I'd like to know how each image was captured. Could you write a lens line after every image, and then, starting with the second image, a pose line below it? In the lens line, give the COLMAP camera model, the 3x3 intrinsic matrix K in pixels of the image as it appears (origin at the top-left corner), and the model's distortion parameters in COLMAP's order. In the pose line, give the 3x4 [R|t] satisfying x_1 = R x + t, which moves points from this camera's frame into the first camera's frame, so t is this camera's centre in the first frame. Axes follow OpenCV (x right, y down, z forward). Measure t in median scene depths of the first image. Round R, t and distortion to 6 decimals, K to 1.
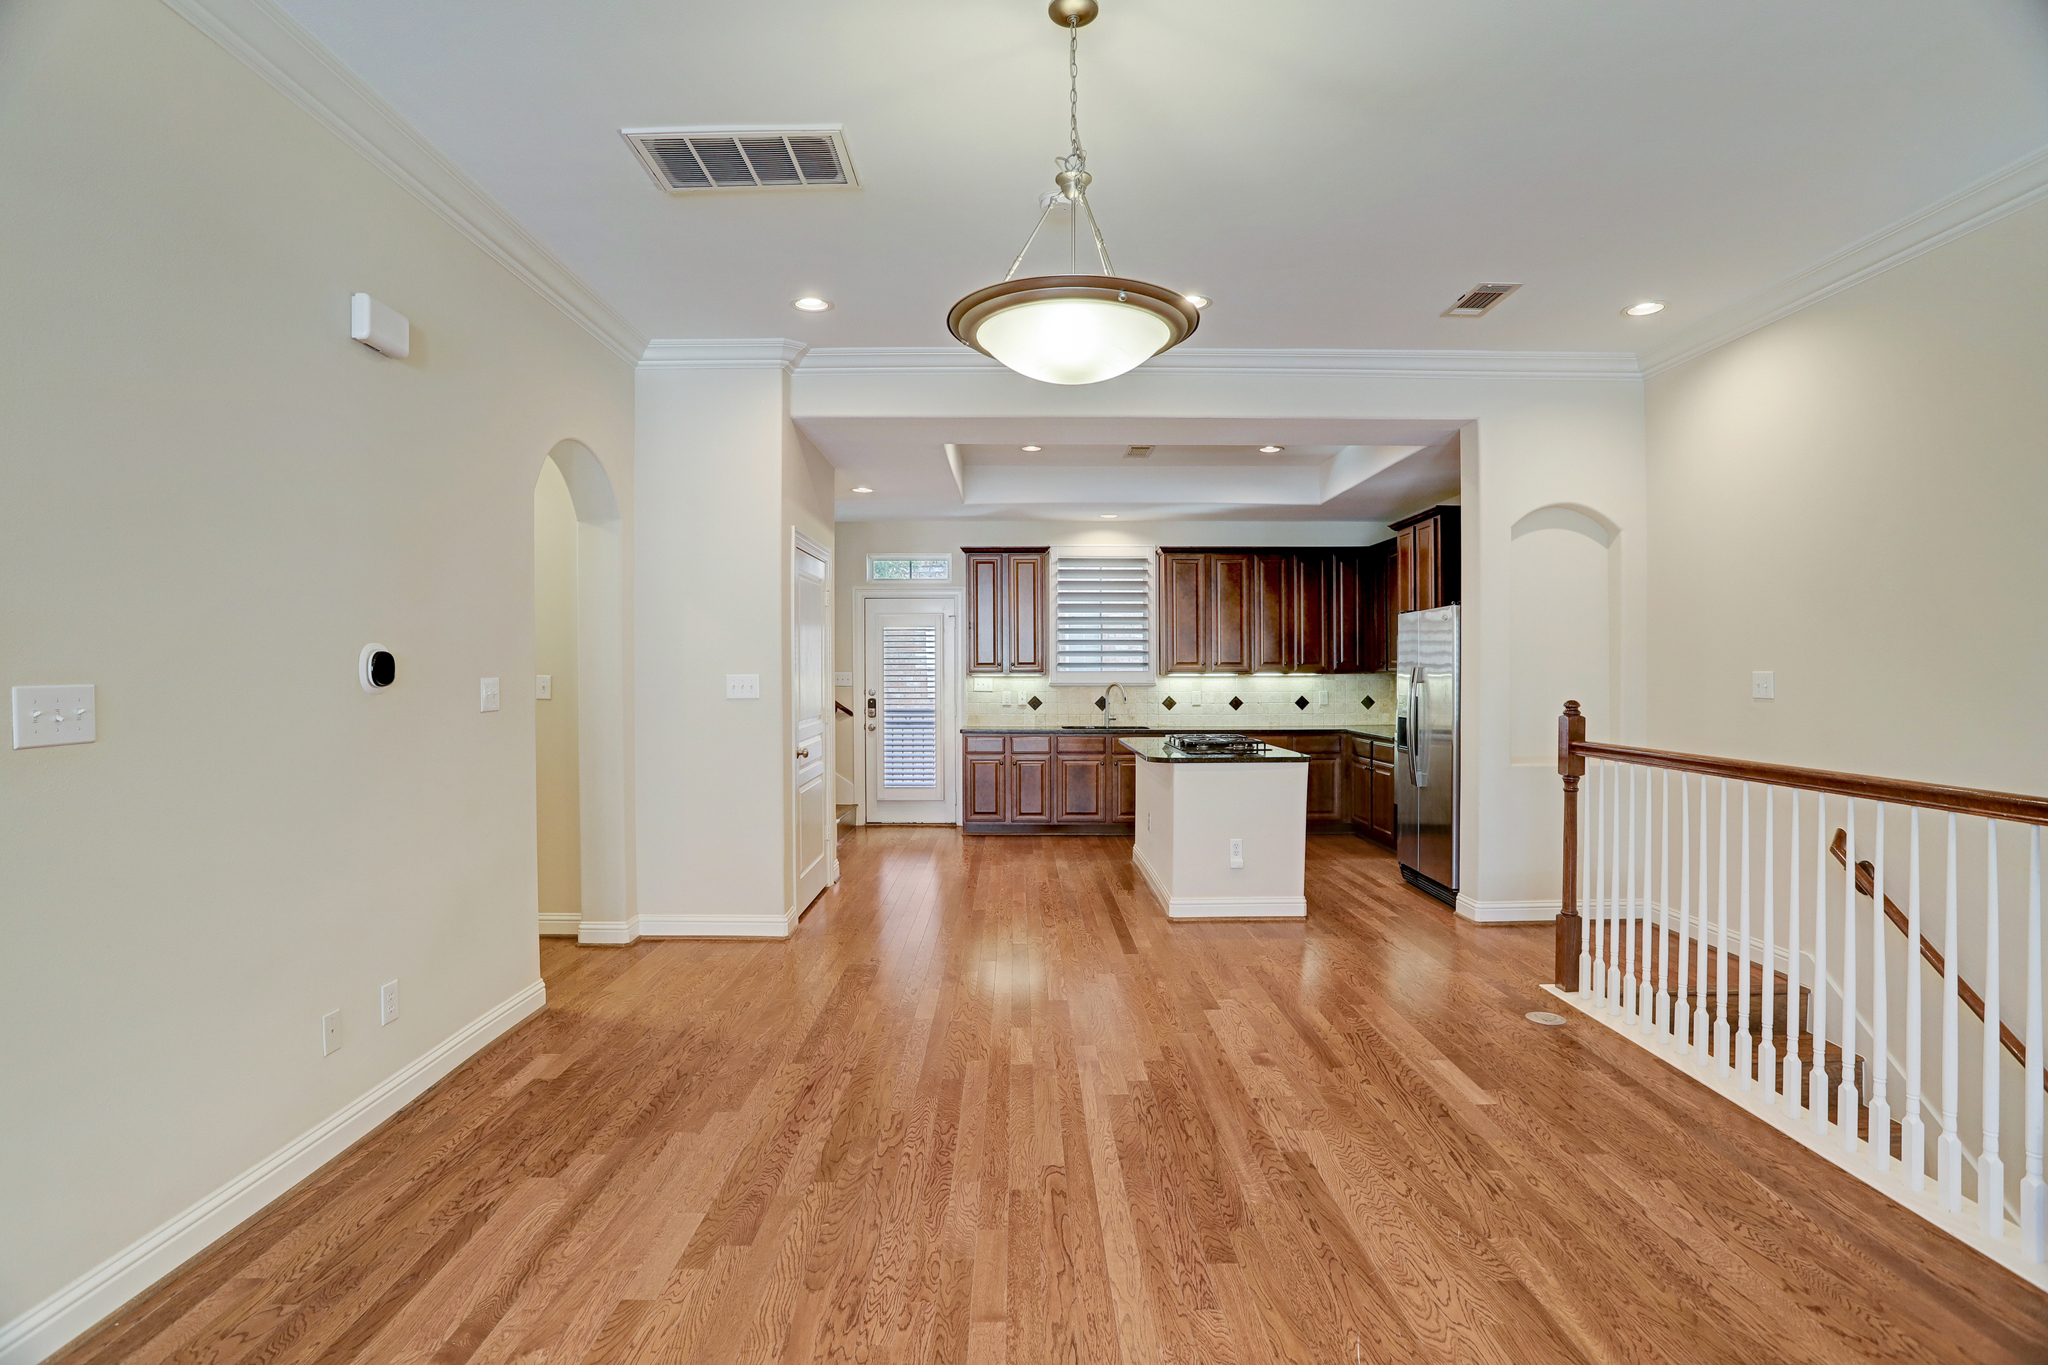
lens RADIAL K [[1014.9, 0, 1016.1], [0, 1014.9, 690.5], [0, 0, 1]] dist [-0.076632, 0.033513]
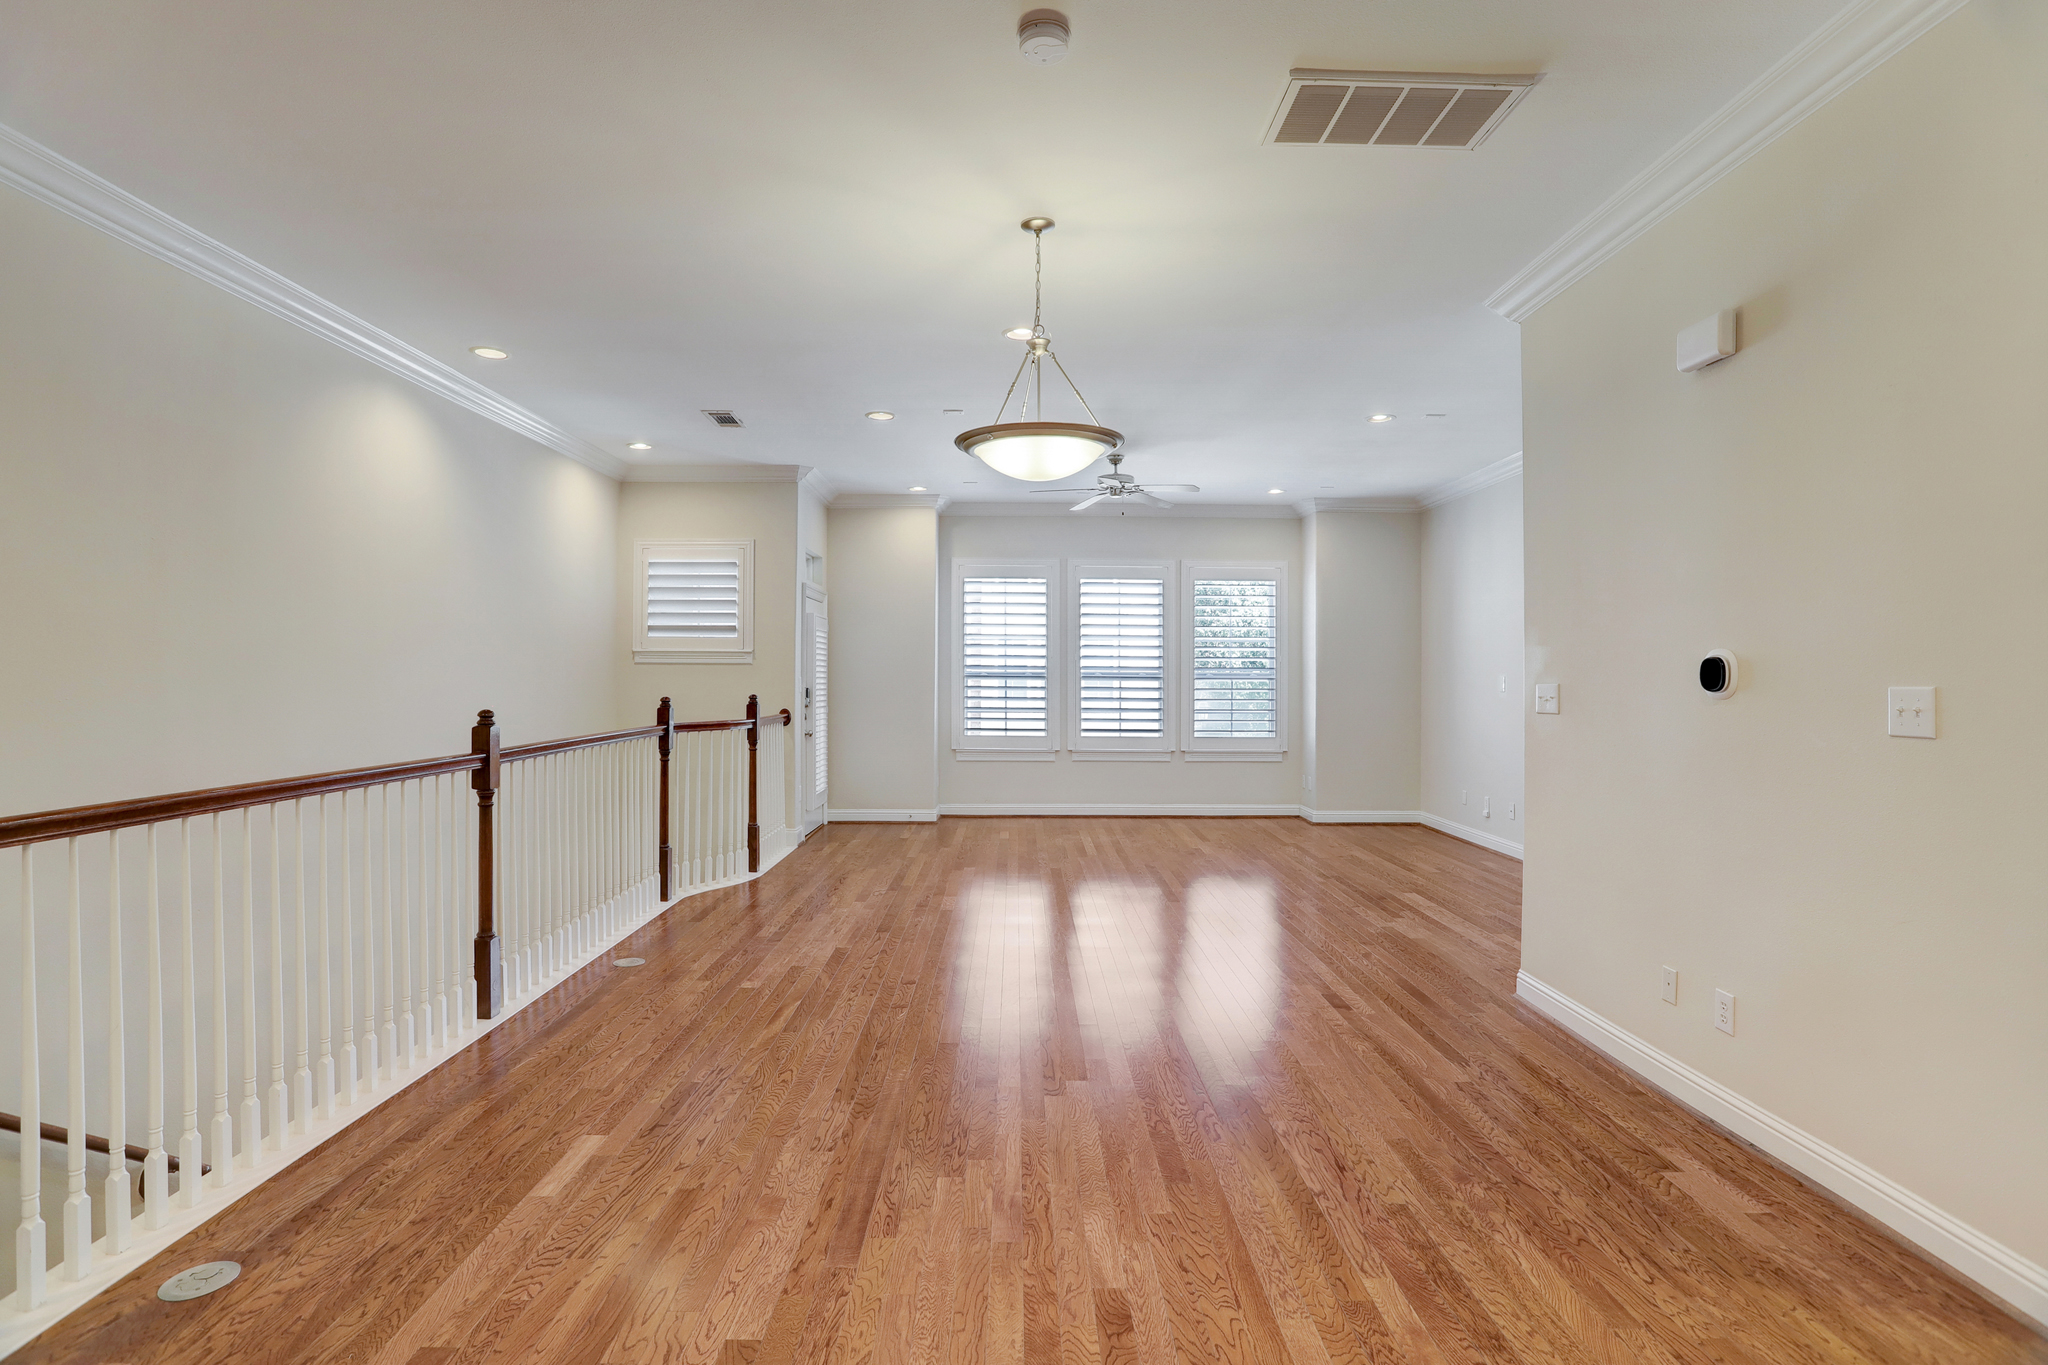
lens RADIAL K [[1006.4, 0, 1000.4], [0, 1006.4, 661.2], [0, 0, 1]] dist [-0.067357, 0.026955]
pose [[-0.999896, 0.002830, 0.014139, 0.054758], [0.002862, 0.999993, 0.002254, -0.028102], [-0.014132, 0.002294, -0.999898, 1.452515]]
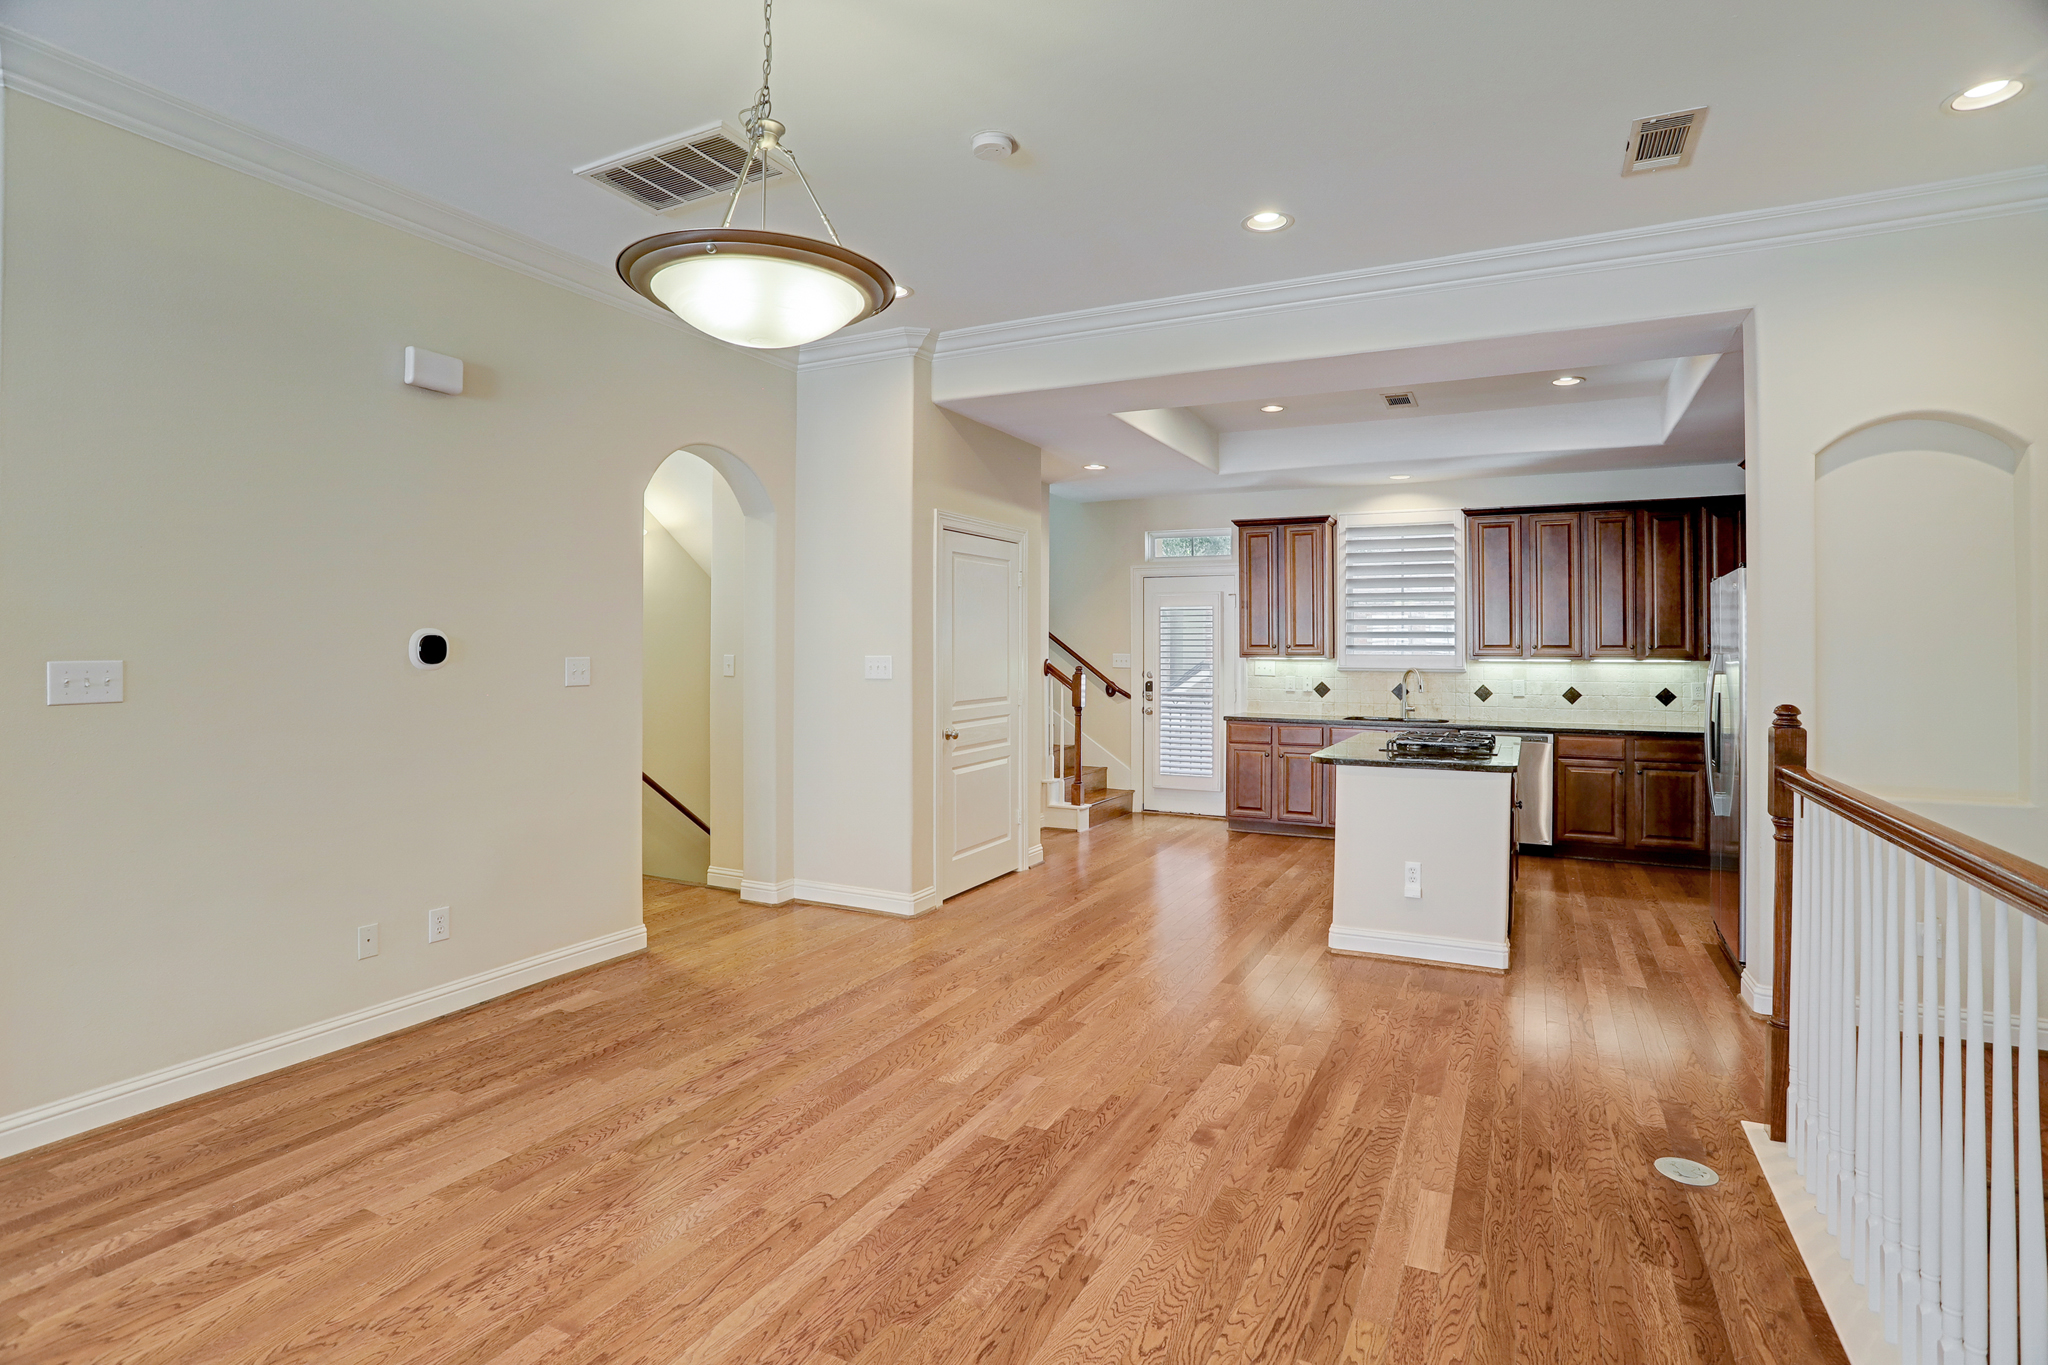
lens RADIAL K [[1019.2, 0, 1013.6], [0, 1019.2, 654.2], [0, 0, 1]] dist [-0.072391, 0.031128]
pose [[0.888657, 0.007836, -0.458506, 0.402376], [-0.015237, 0.999806, -0.012445, -0.008190], [0.458320, 0.018046, 0.888604, 0.169017]]
